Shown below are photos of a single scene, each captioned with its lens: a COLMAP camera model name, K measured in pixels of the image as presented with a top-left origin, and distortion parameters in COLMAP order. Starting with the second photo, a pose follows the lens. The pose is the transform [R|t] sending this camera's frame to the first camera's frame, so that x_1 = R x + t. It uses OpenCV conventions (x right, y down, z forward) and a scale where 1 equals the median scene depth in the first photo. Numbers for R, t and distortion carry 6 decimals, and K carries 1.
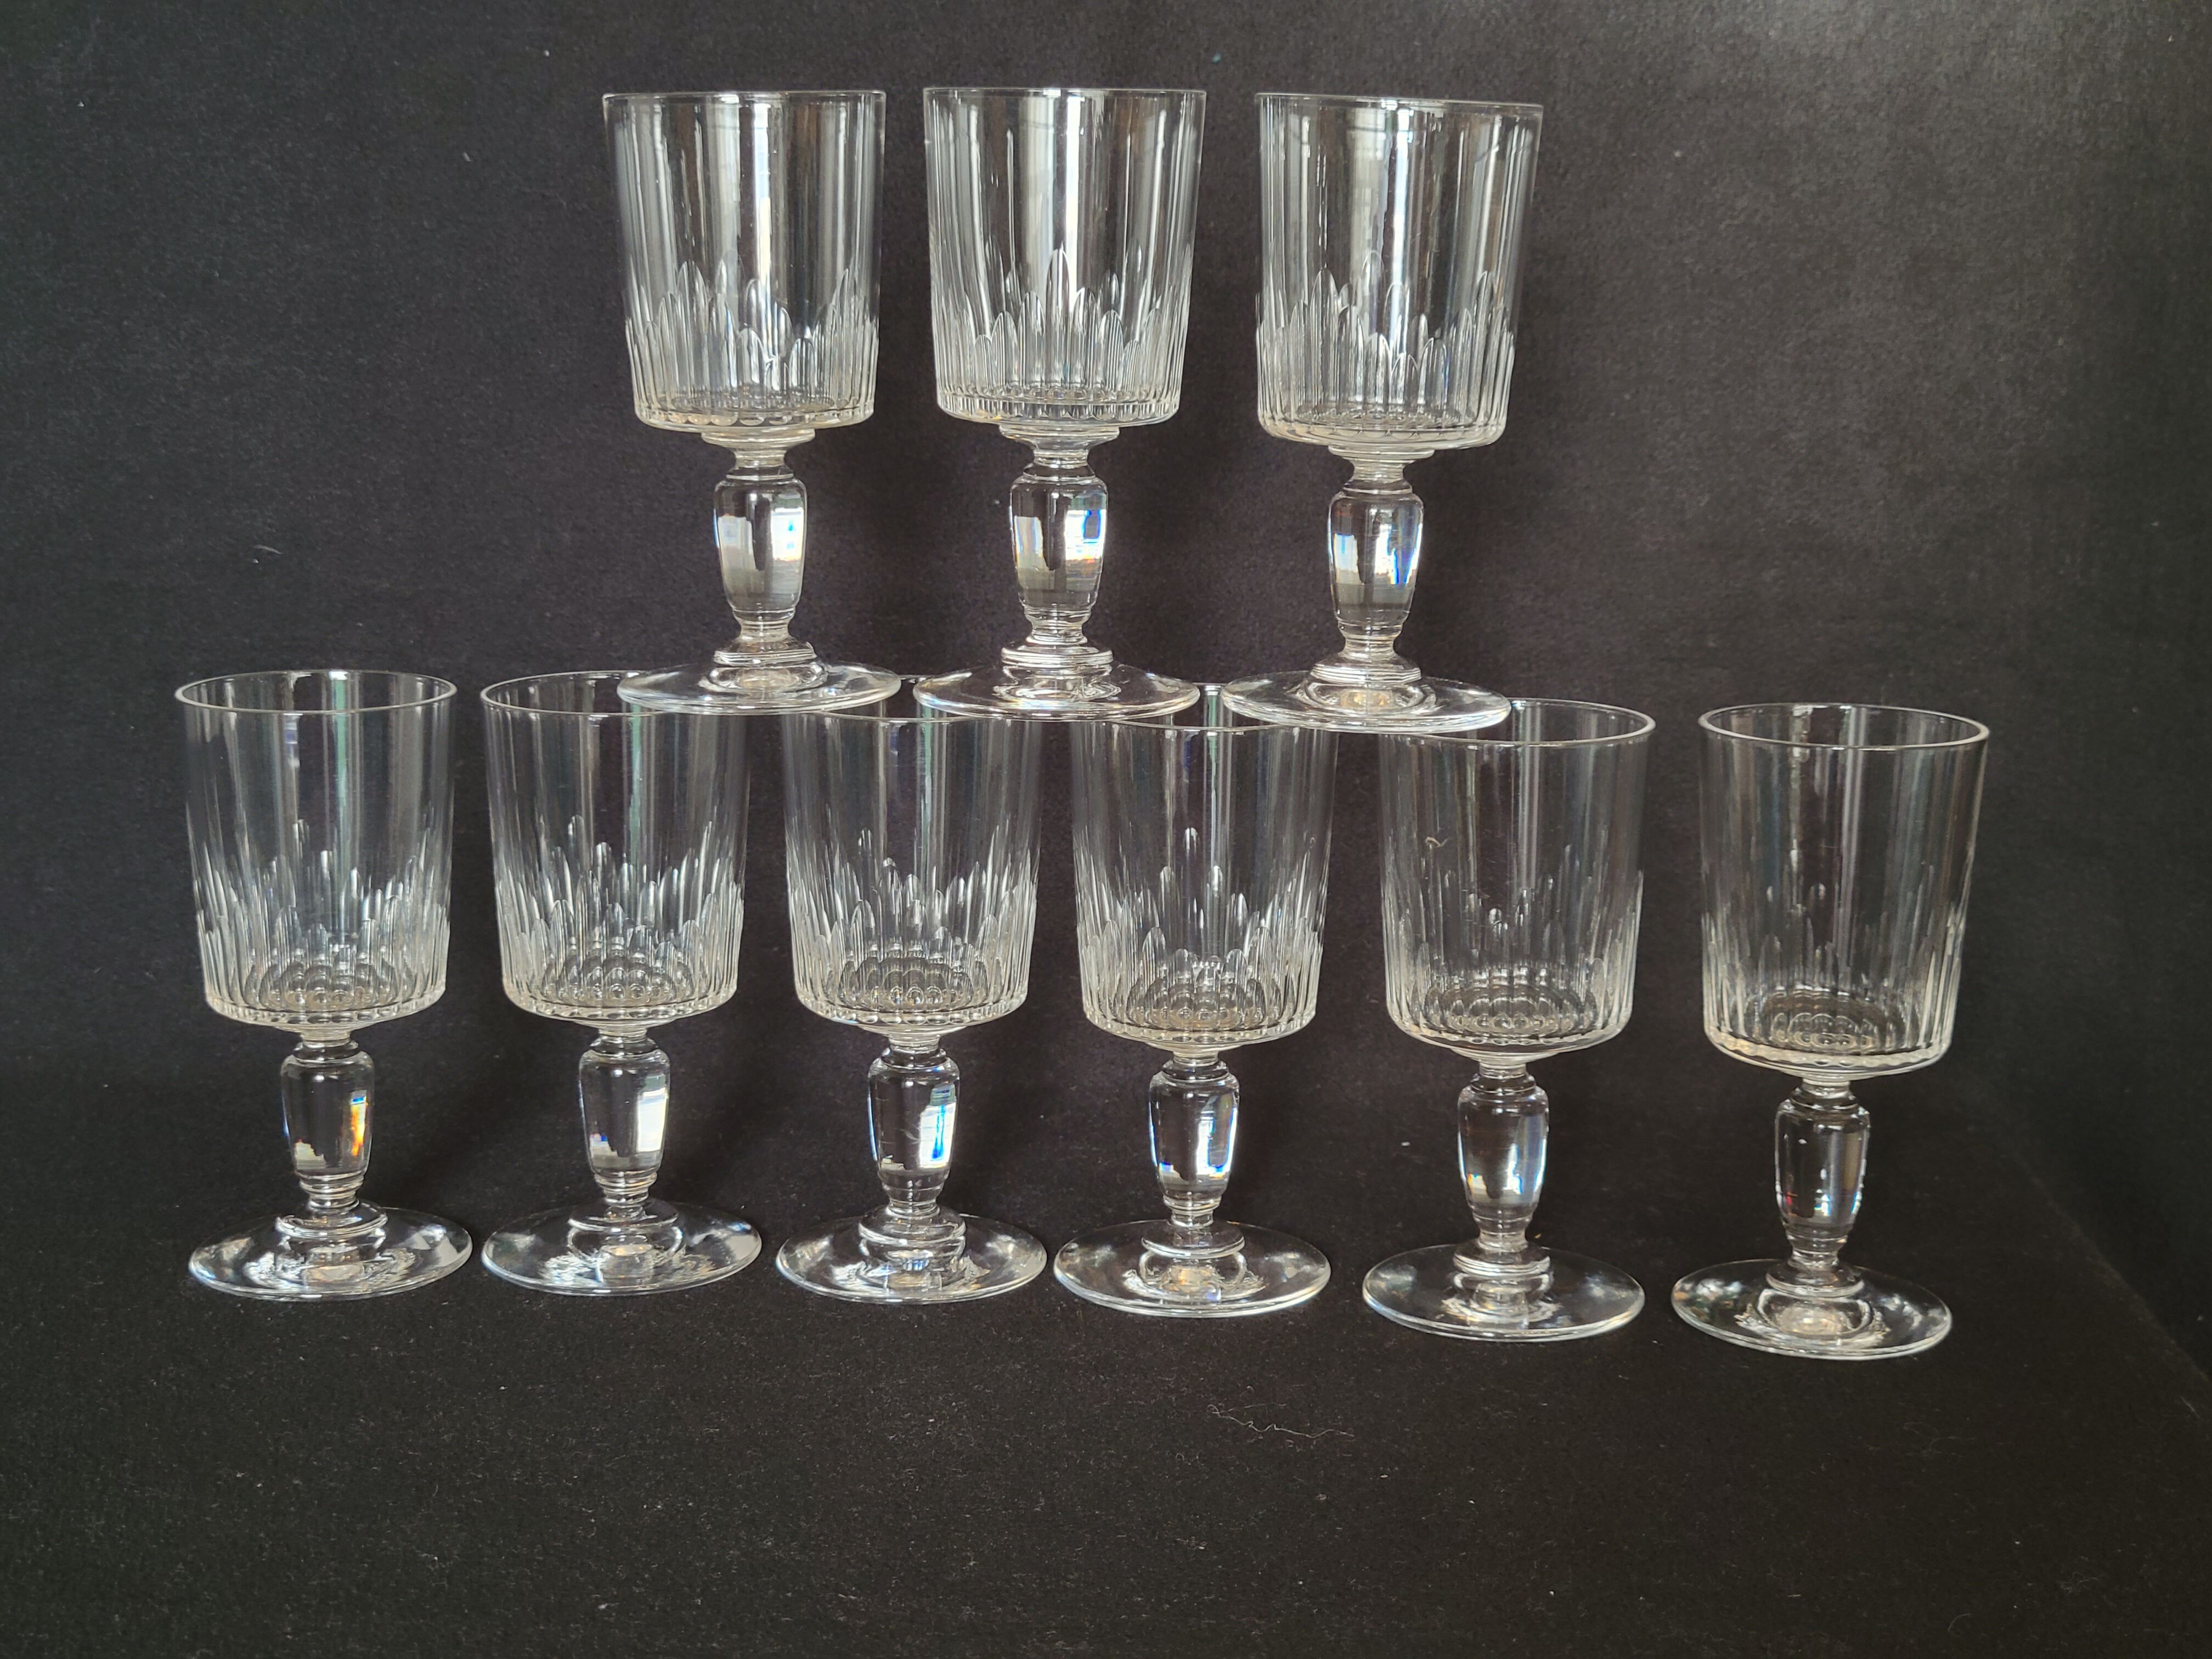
lens RADIAL K [[1802.7, 0, 1106.0], [0, 1802.7, 829.5], [0, 0, 1]] dist [0.001566, -0.004451]
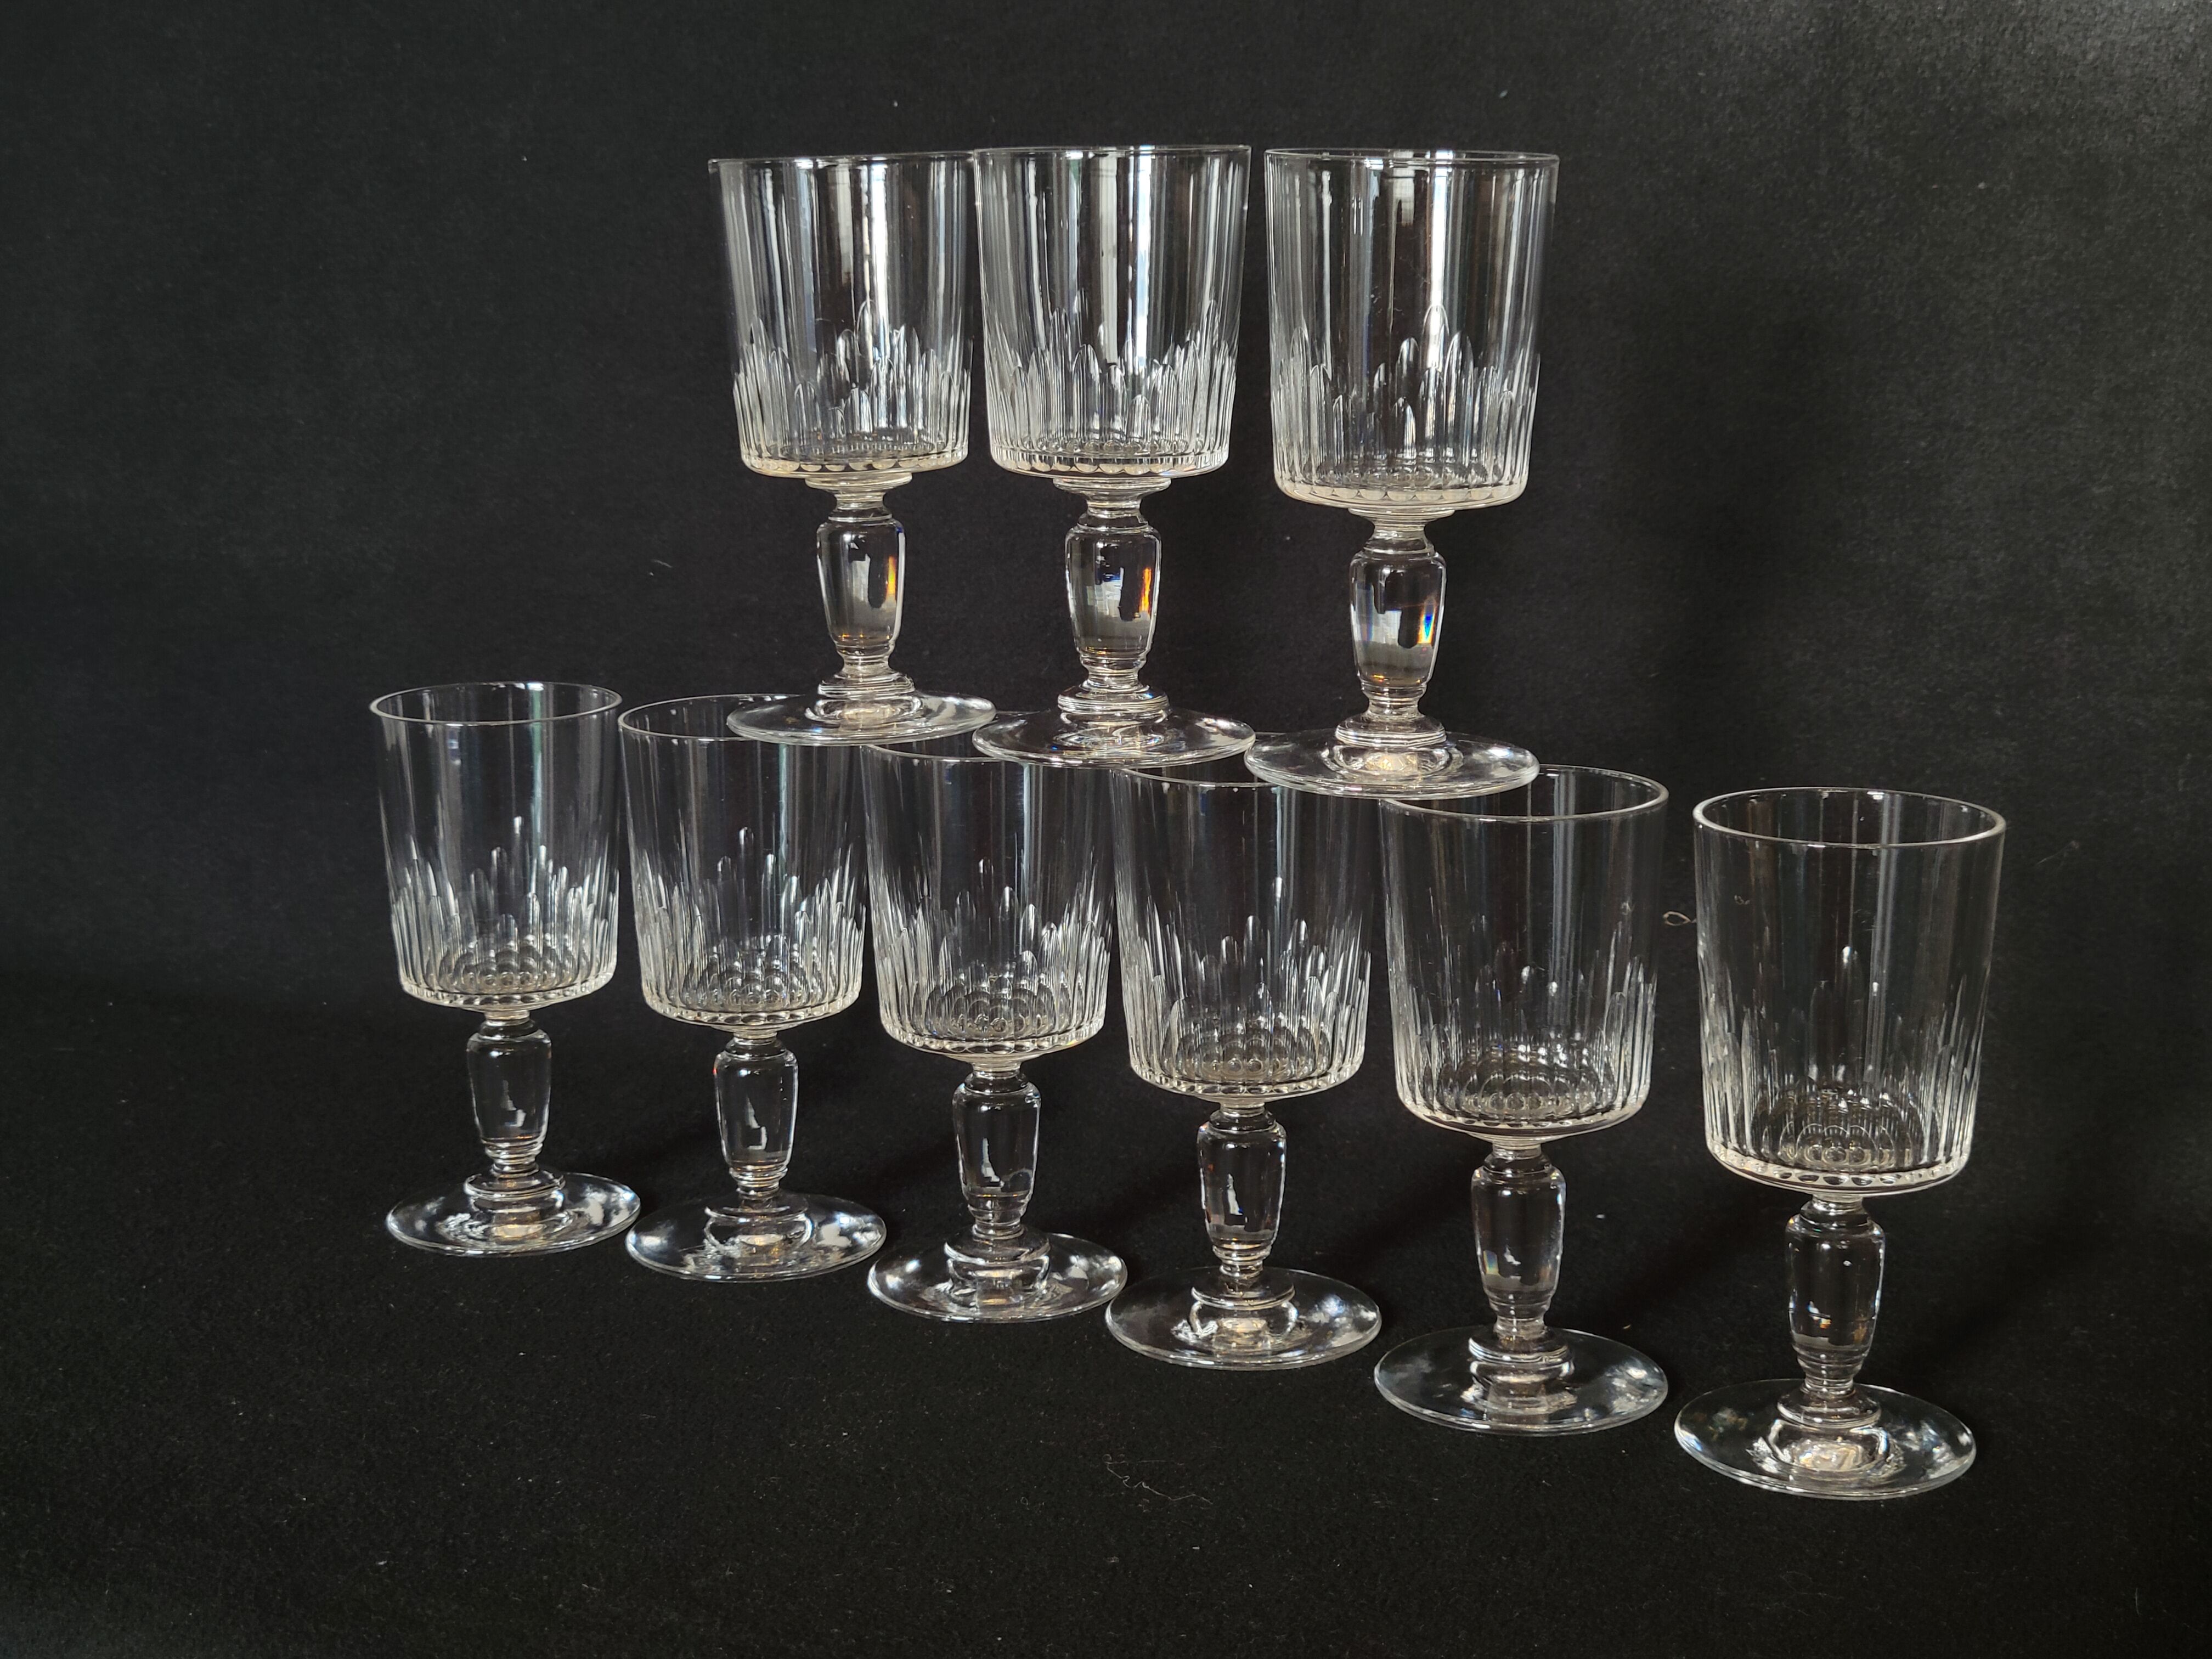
lens RADIAL K [[1804.6, 0, 1106.2], [0, 1804.6, 853.3], [0, 0, 1]] dist [-0.002429, 0.002125]
pose [[0.977939, 0.059035, -0.200377, 0.131140], [-0.059723, 0.998212, 0.002612, -0.009667], [0.200172, 0.009412, 0.979715, 0.001522]]
